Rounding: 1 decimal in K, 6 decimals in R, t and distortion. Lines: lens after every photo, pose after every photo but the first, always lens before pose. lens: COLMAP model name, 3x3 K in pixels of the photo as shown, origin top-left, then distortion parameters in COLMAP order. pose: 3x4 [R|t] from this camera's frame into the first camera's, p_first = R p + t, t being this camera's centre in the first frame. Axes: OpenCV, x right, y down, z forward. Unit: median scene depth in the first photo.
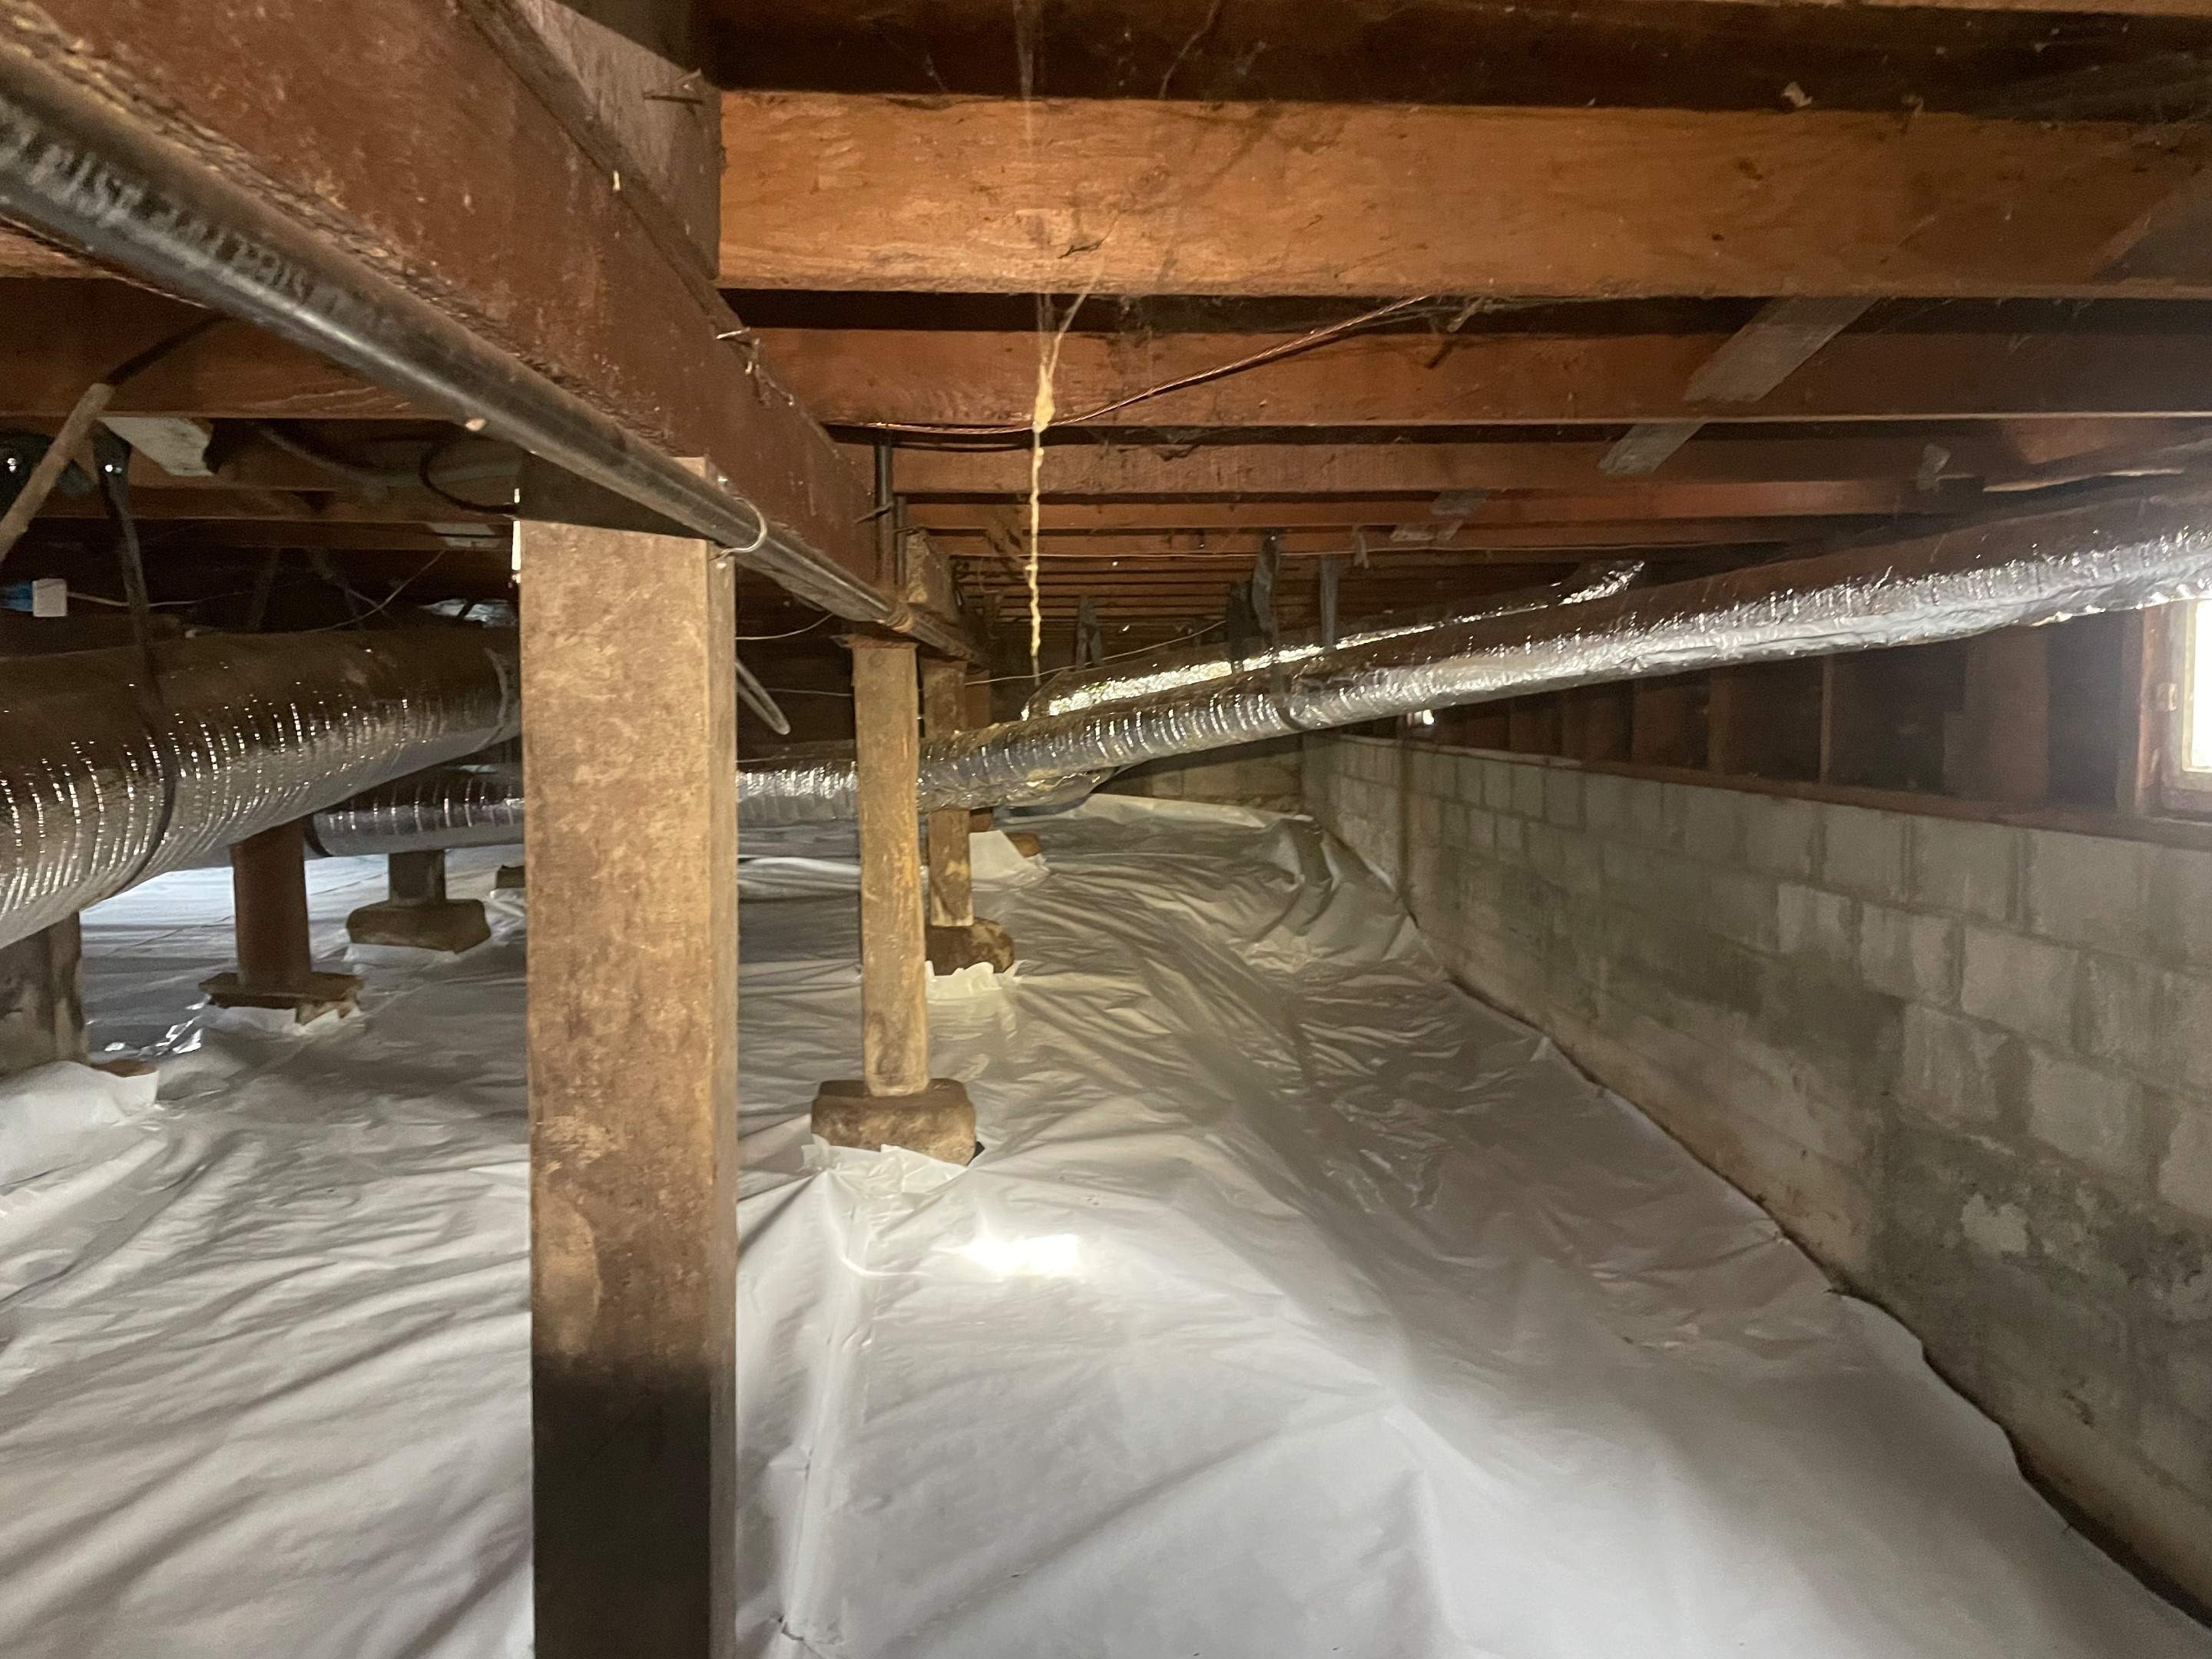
lens RADIAL K [[1687.7, 0, 1106.6], [0, 1687.7, 822.6], [0, 0, 1]] dist [0.013396, -0.004315]
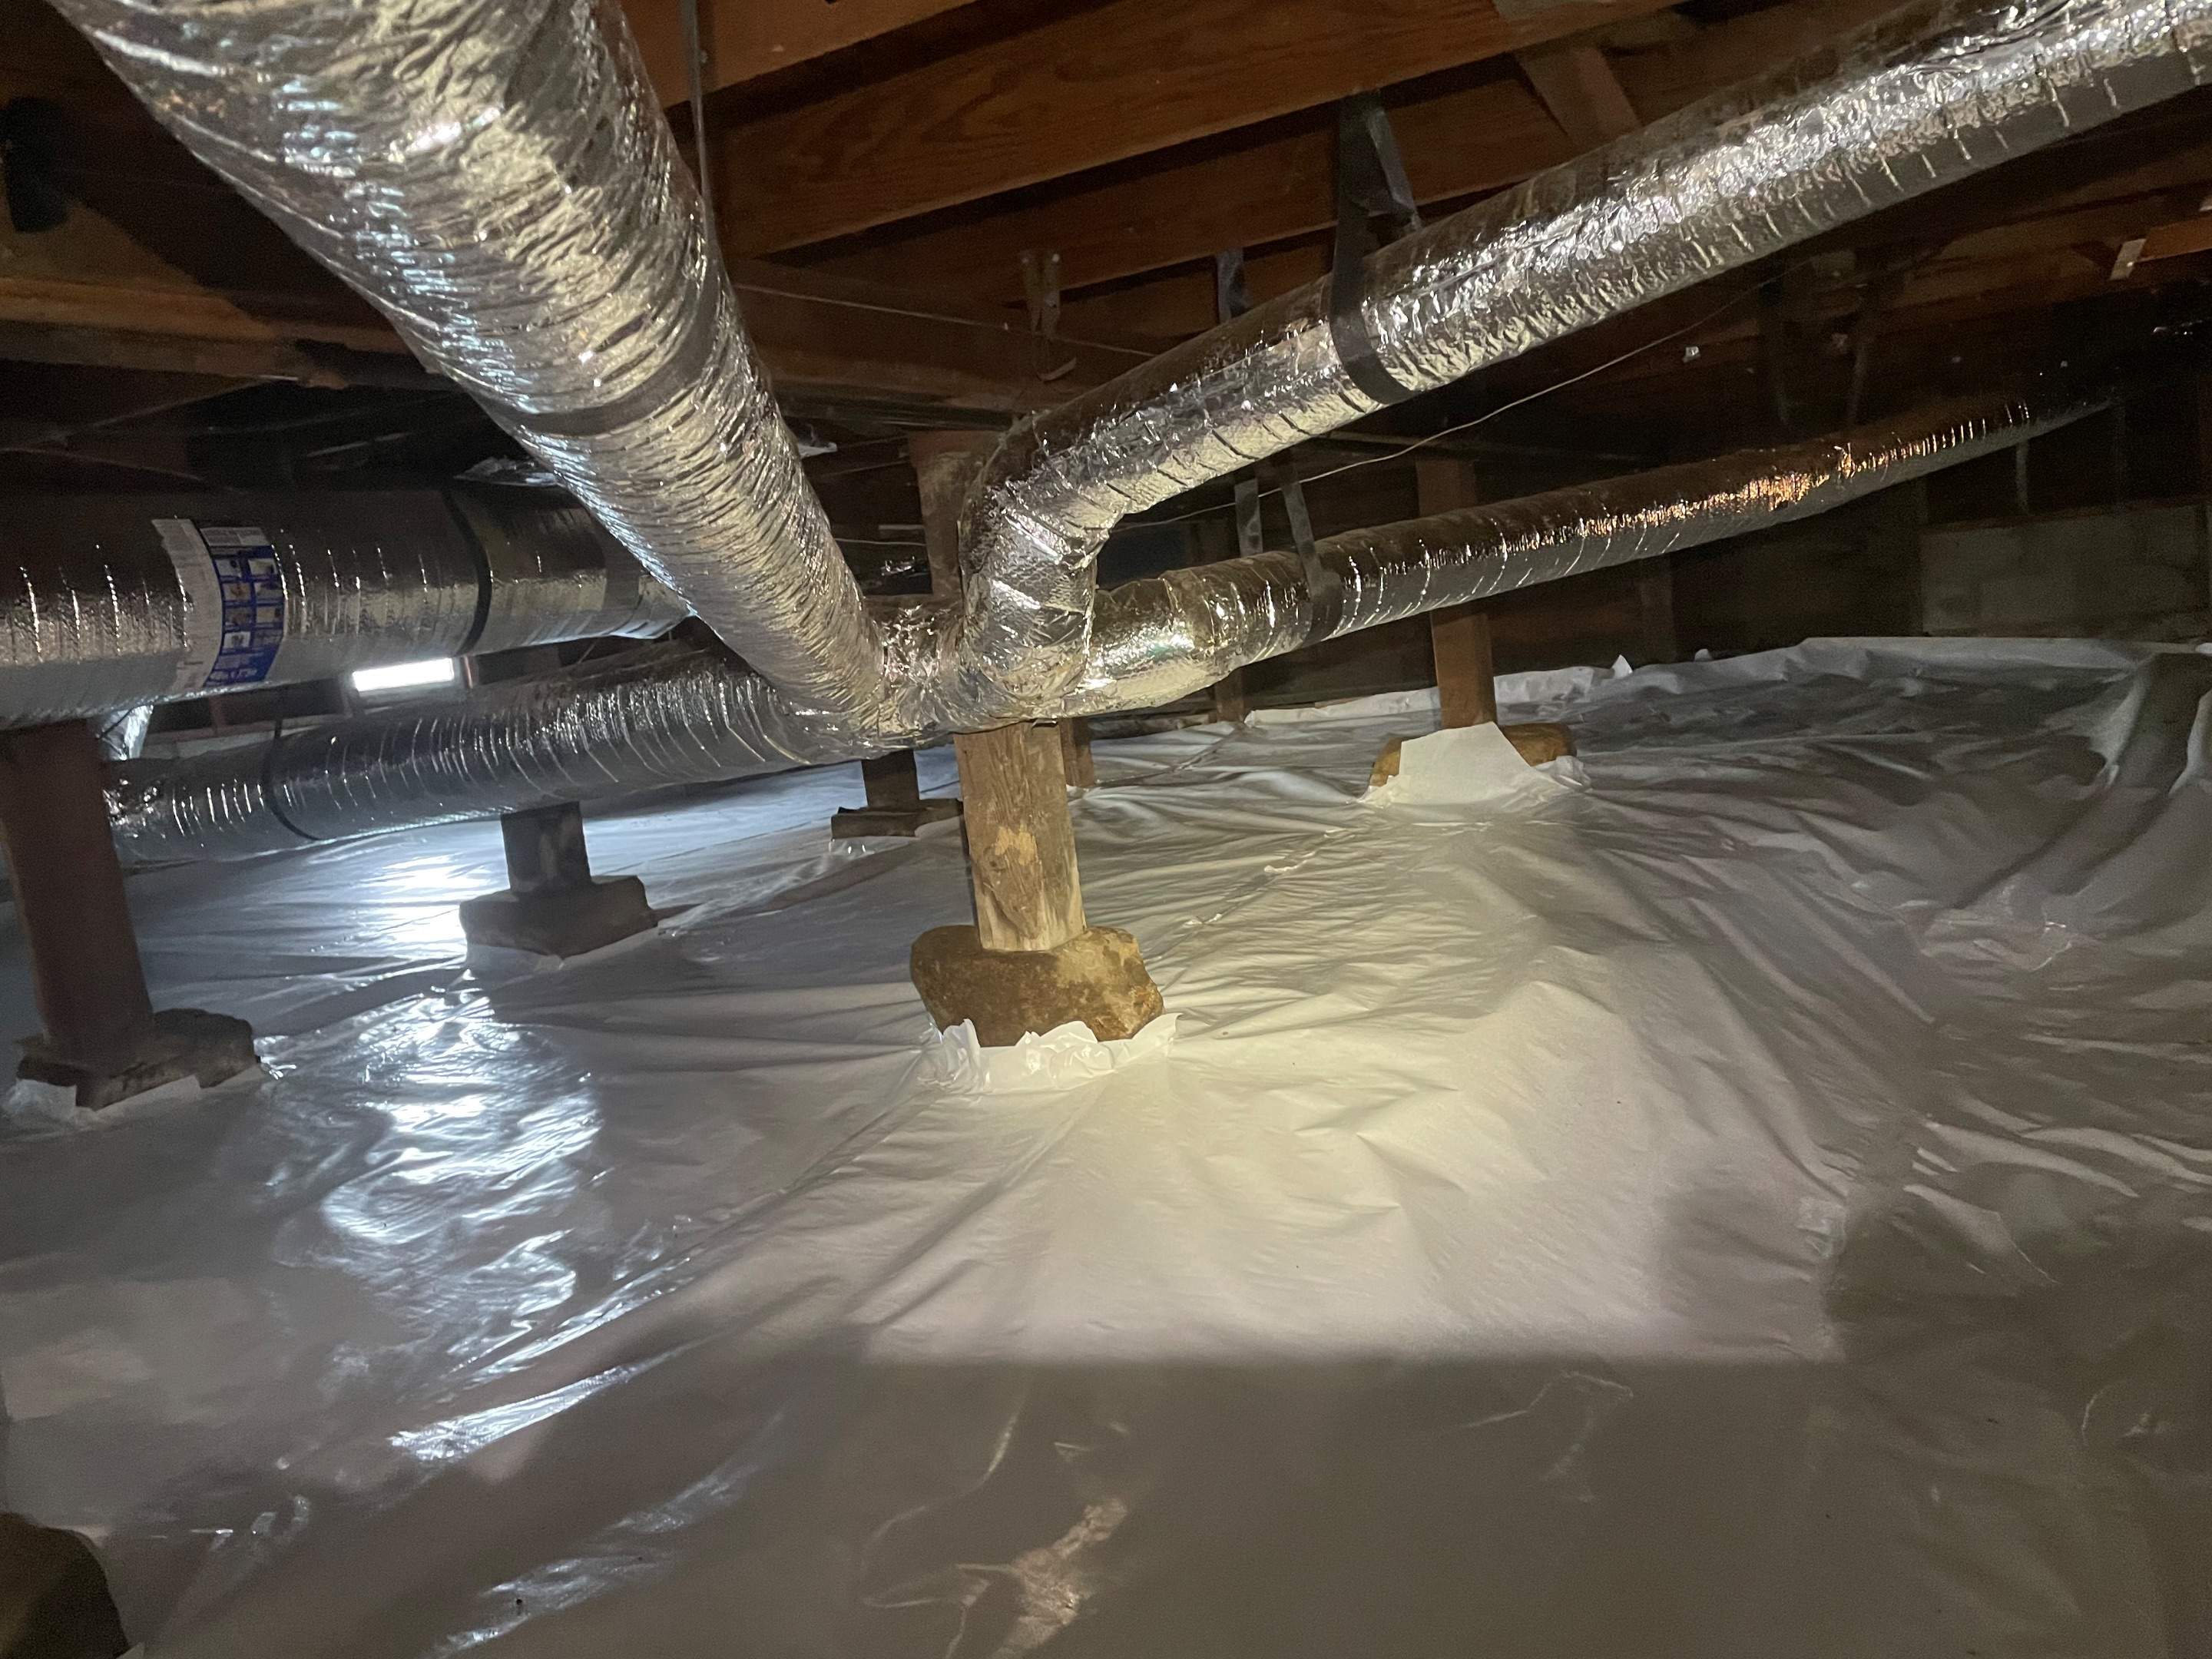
lens RADIAL K [[1687.7, 0, 1121.5], [0, 1687.7, 825.7], [0, 0, 1]] dist [0.013396, -0.004315]
pose [[0.836168, -0.023679, -0.547962, 0.218730], [0.068989, 0.995673, 0.062249, -0.007194], [0.544117, -0.089854, 0.834184, 0.579663]]
